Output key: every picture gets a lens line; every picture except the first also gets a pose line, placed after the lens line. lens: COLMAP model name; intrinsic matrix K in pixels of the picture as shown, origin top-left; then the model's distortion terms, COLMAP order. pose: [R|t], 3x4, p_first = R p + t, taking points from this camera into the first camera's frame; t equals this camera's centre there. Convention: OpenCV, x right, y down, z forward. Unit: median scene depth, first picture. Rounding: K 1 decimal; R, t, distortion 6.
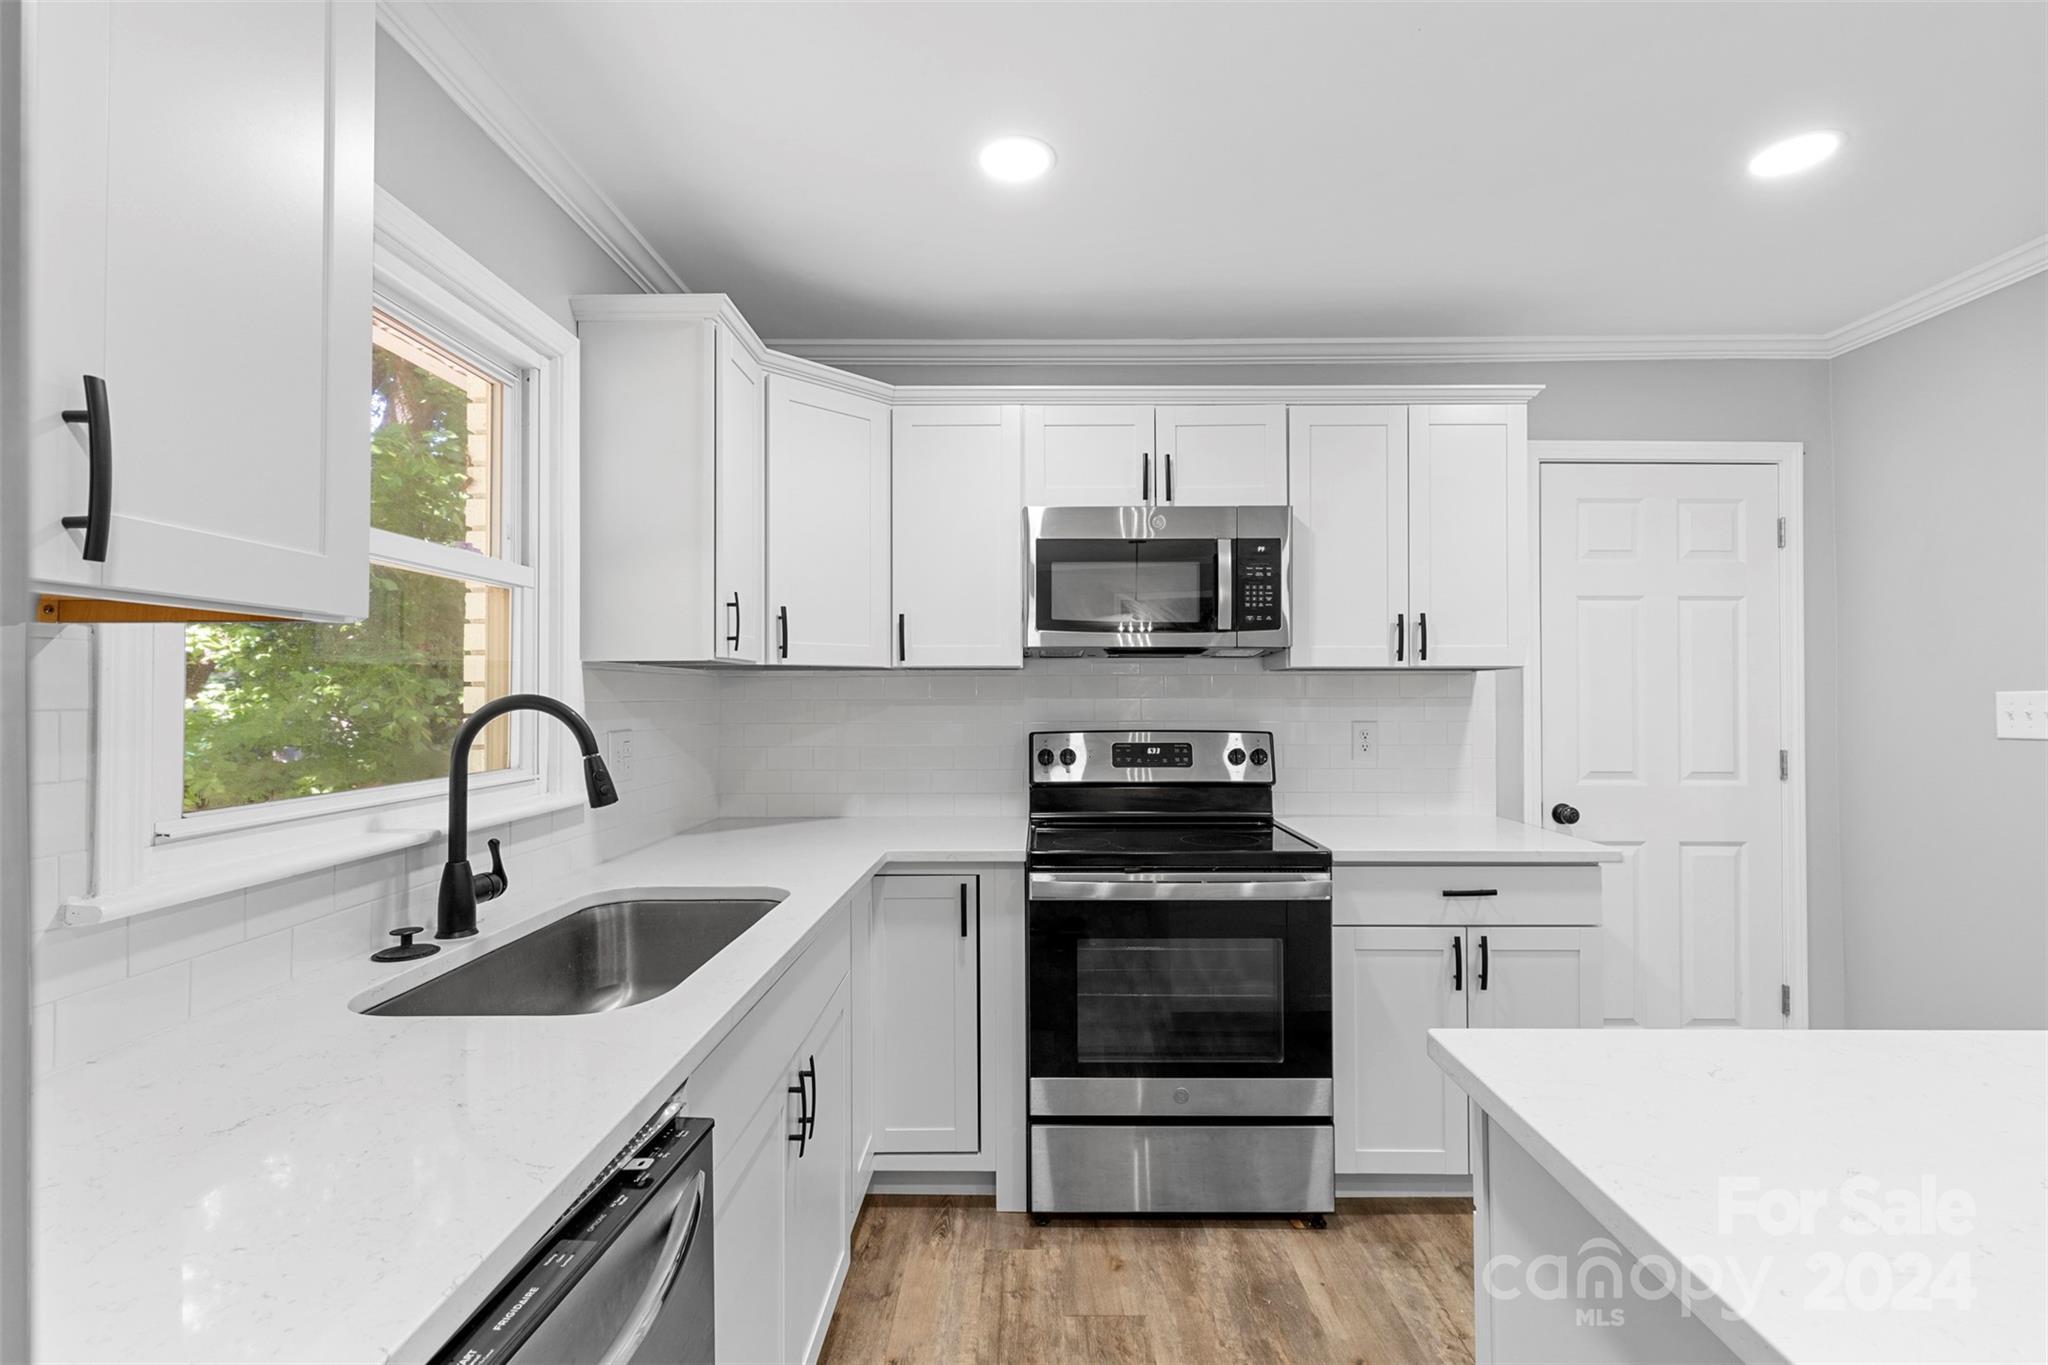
lens RADIAL K [[923.6, 0, 1034.4], [0, 923.6, 685.6], [0, 0, 1]] dist [0.003183, -0.000833]
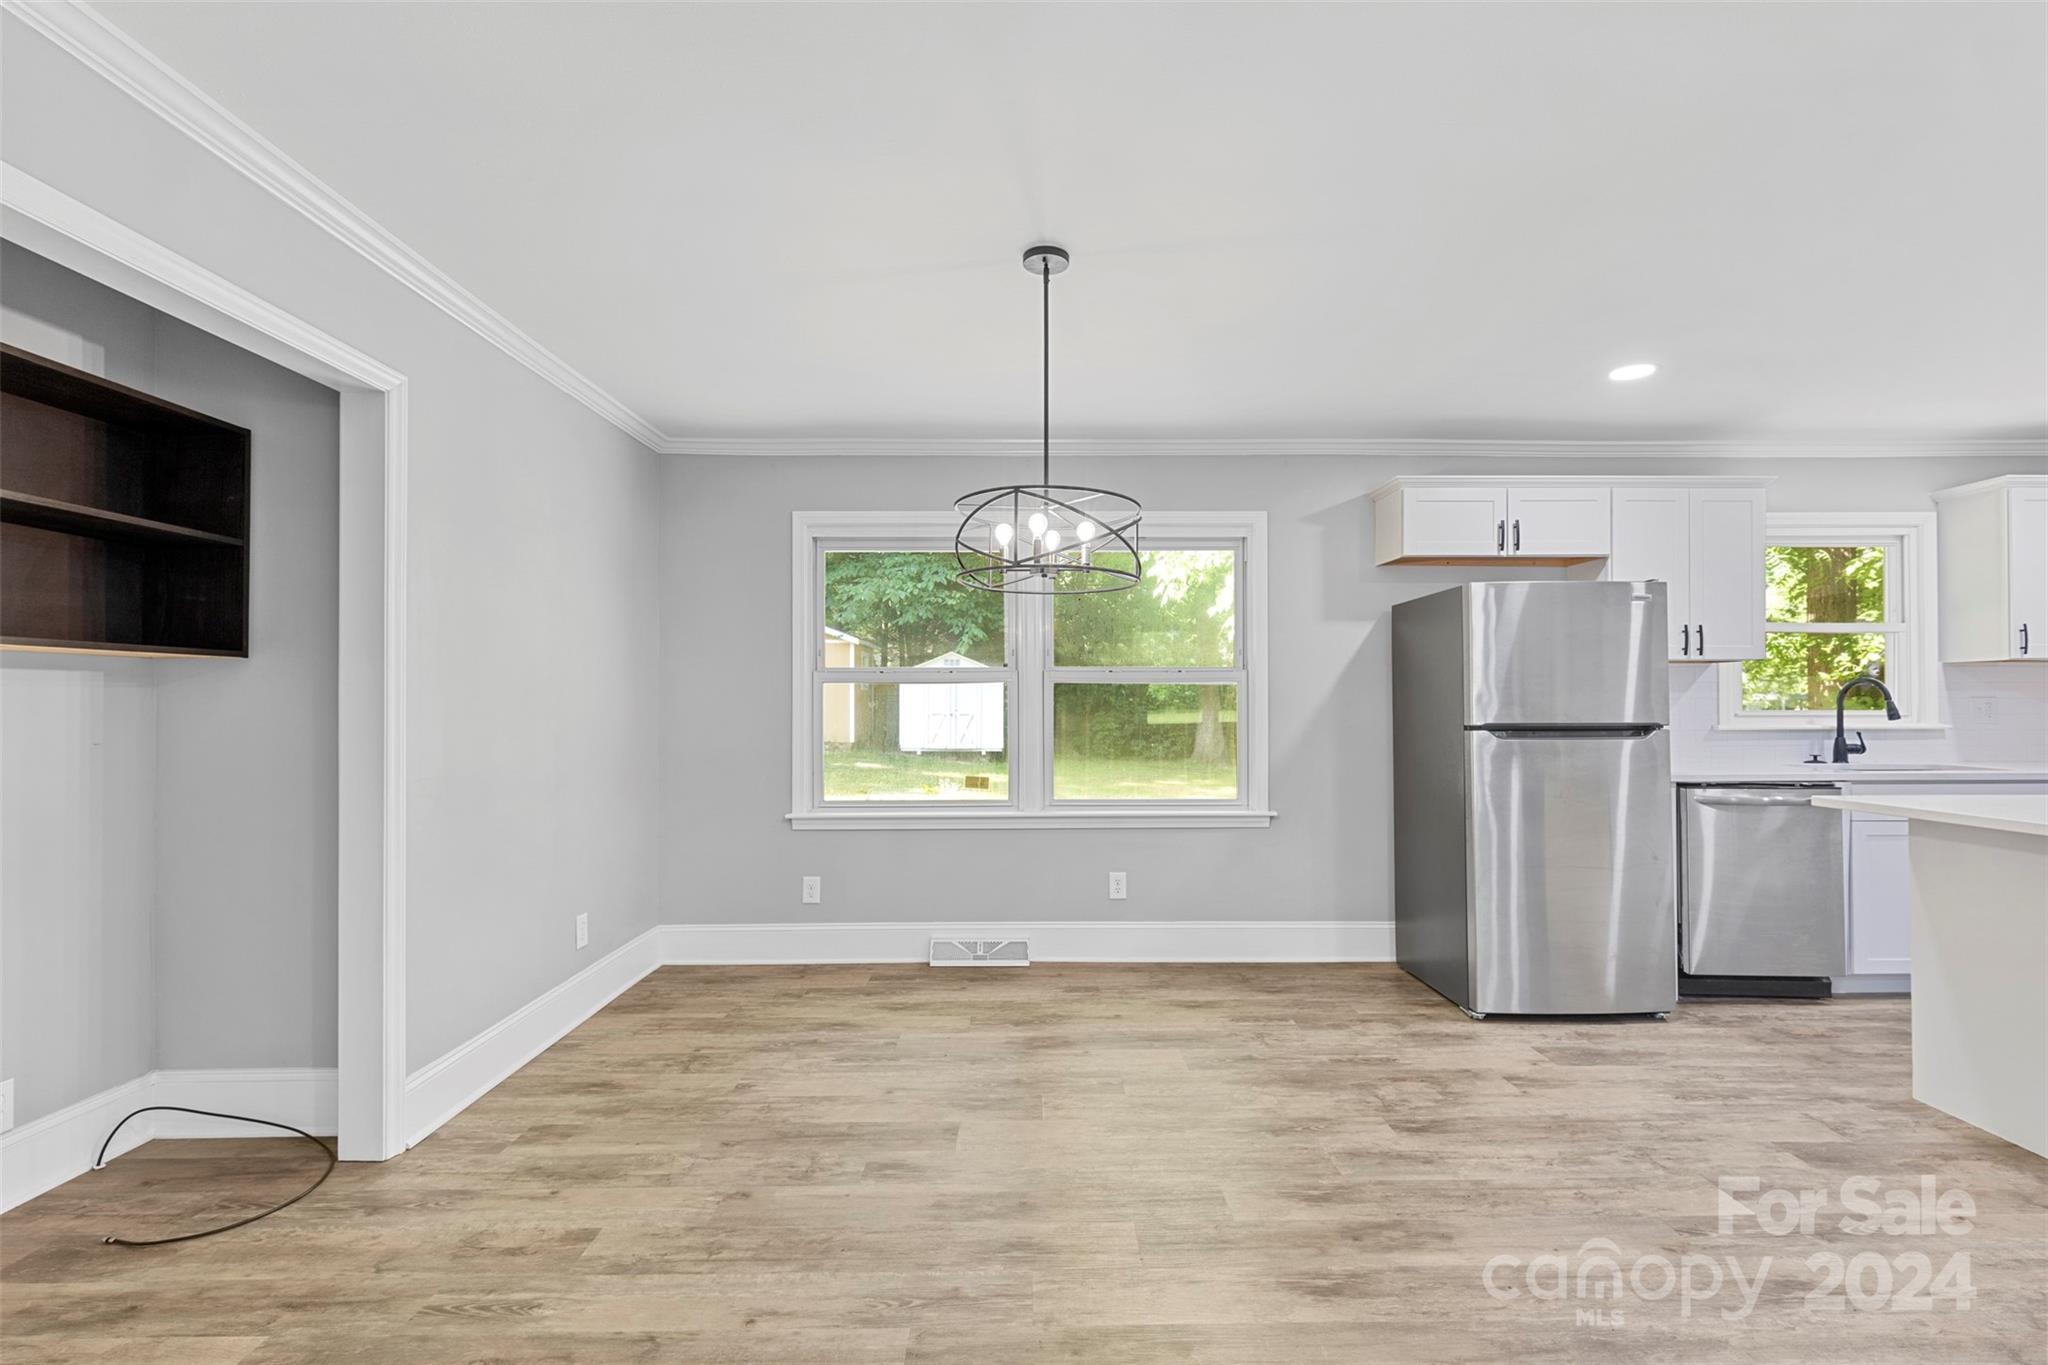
lens RADIAL K [[923.6, 0, 1029.2], [0, 923.6, 689.7], [0, 0, 1]] dist [0.003183, -0.000833]
pose [[0.011959, -0.009544, -0.999883, 1.376848], [0.012034, 0.999883, -0.009401, 0.025306], [0.999856, -0.011920, 0.012072, -0.954943]]
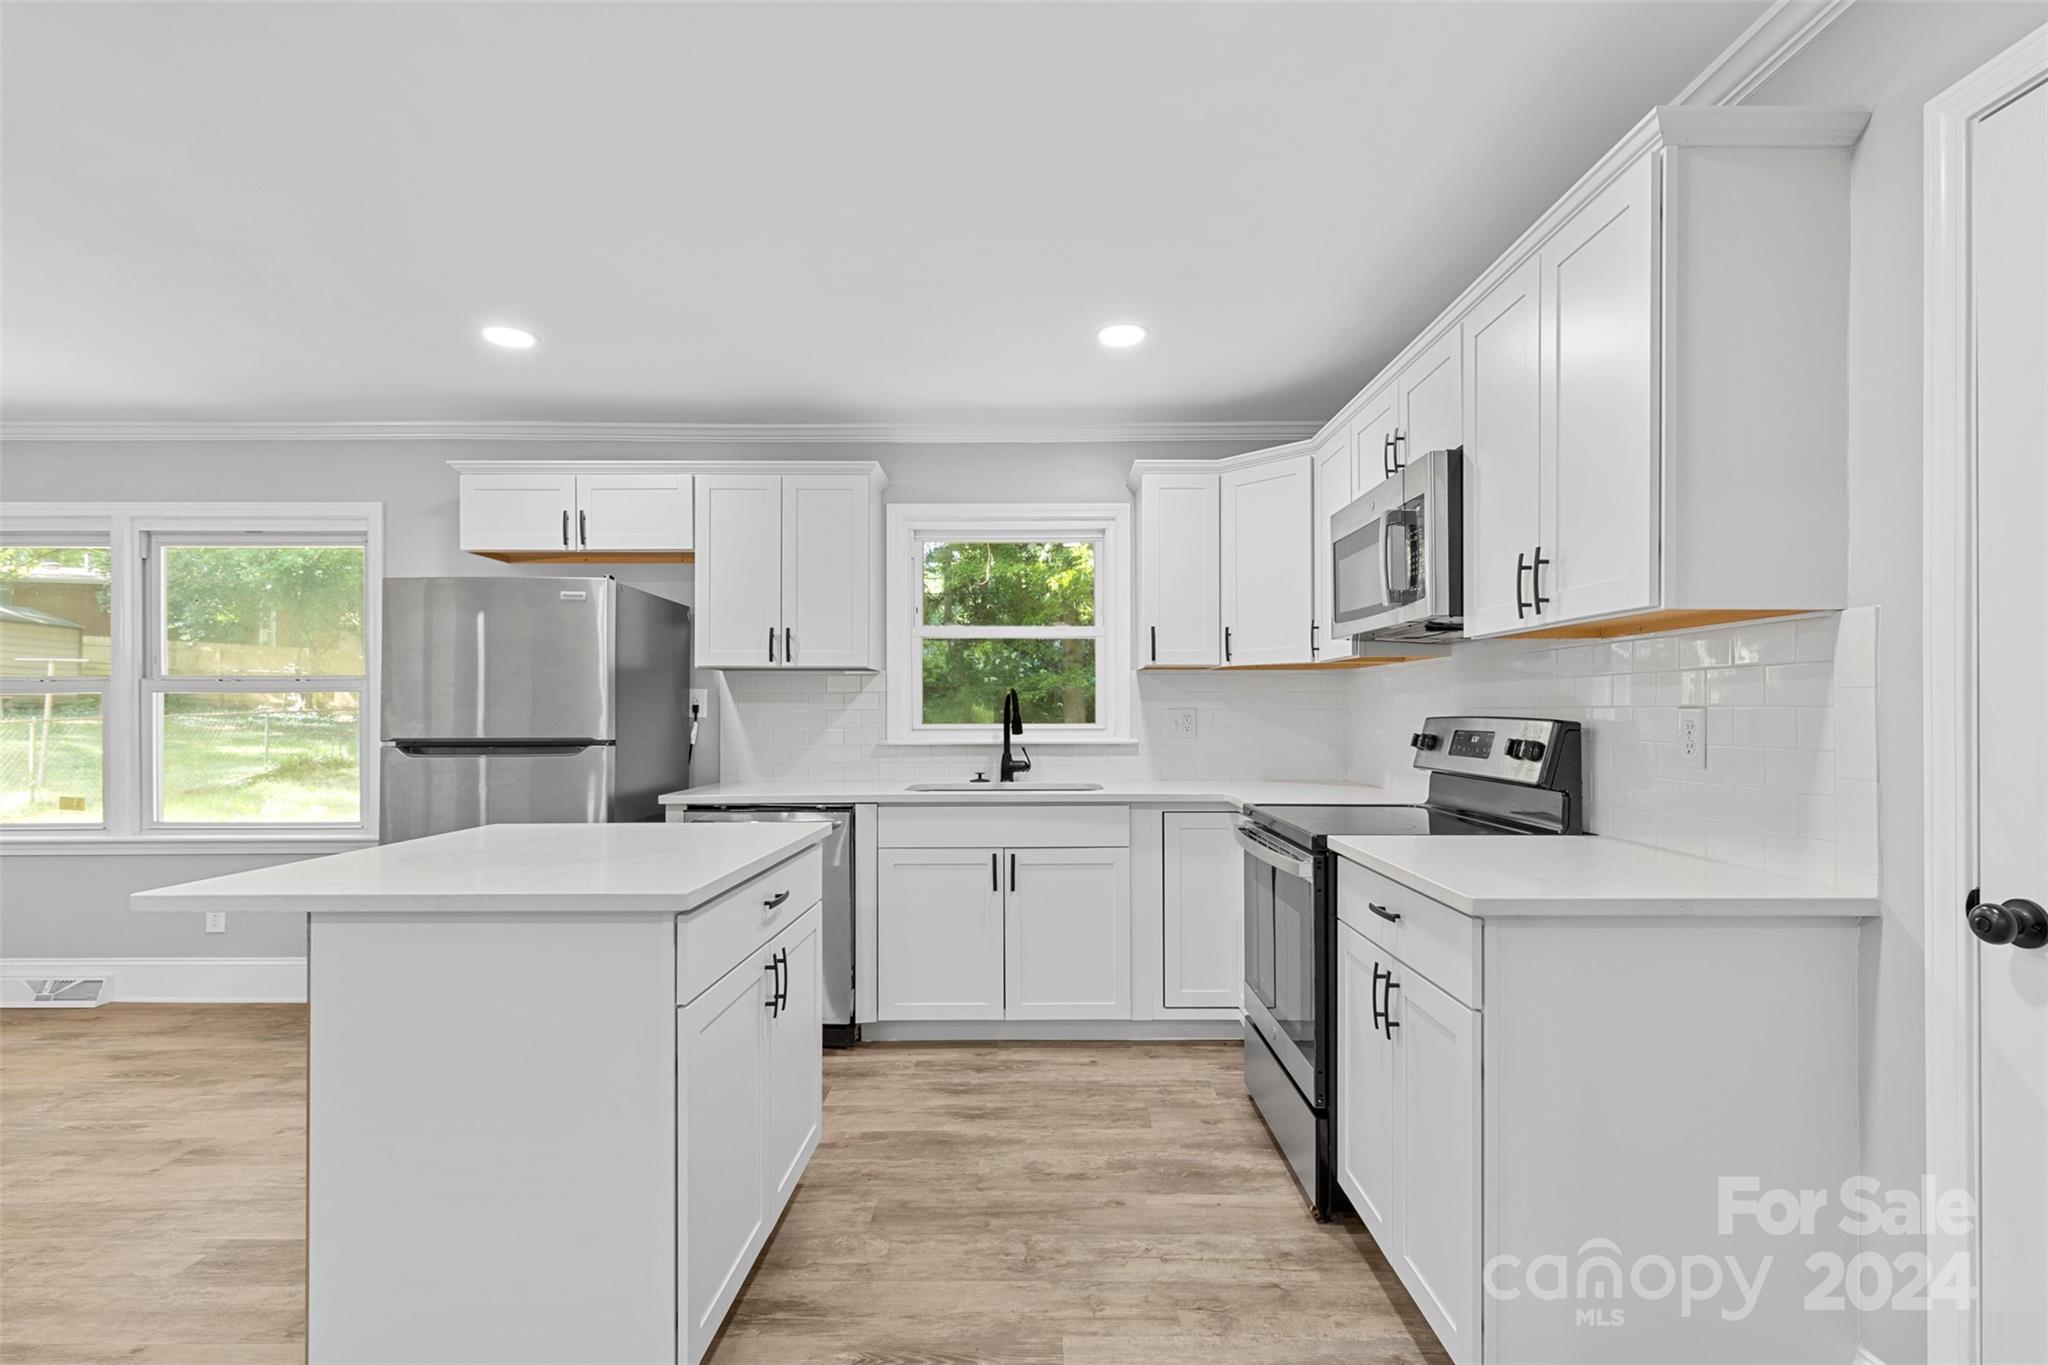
lens RADIAL K [[923.6, 0, 1038.3], [0, 923.6, 715.7], [0, 0, 1]] dist [0.003183, -0.000833]
pose [[0.014147, 0.008347, -0.999865, 1.220890], [0.012690, 0.999883, 0.008527, 0.041115], [0.999819, -0.012809, 0.014040, 0.668356]]
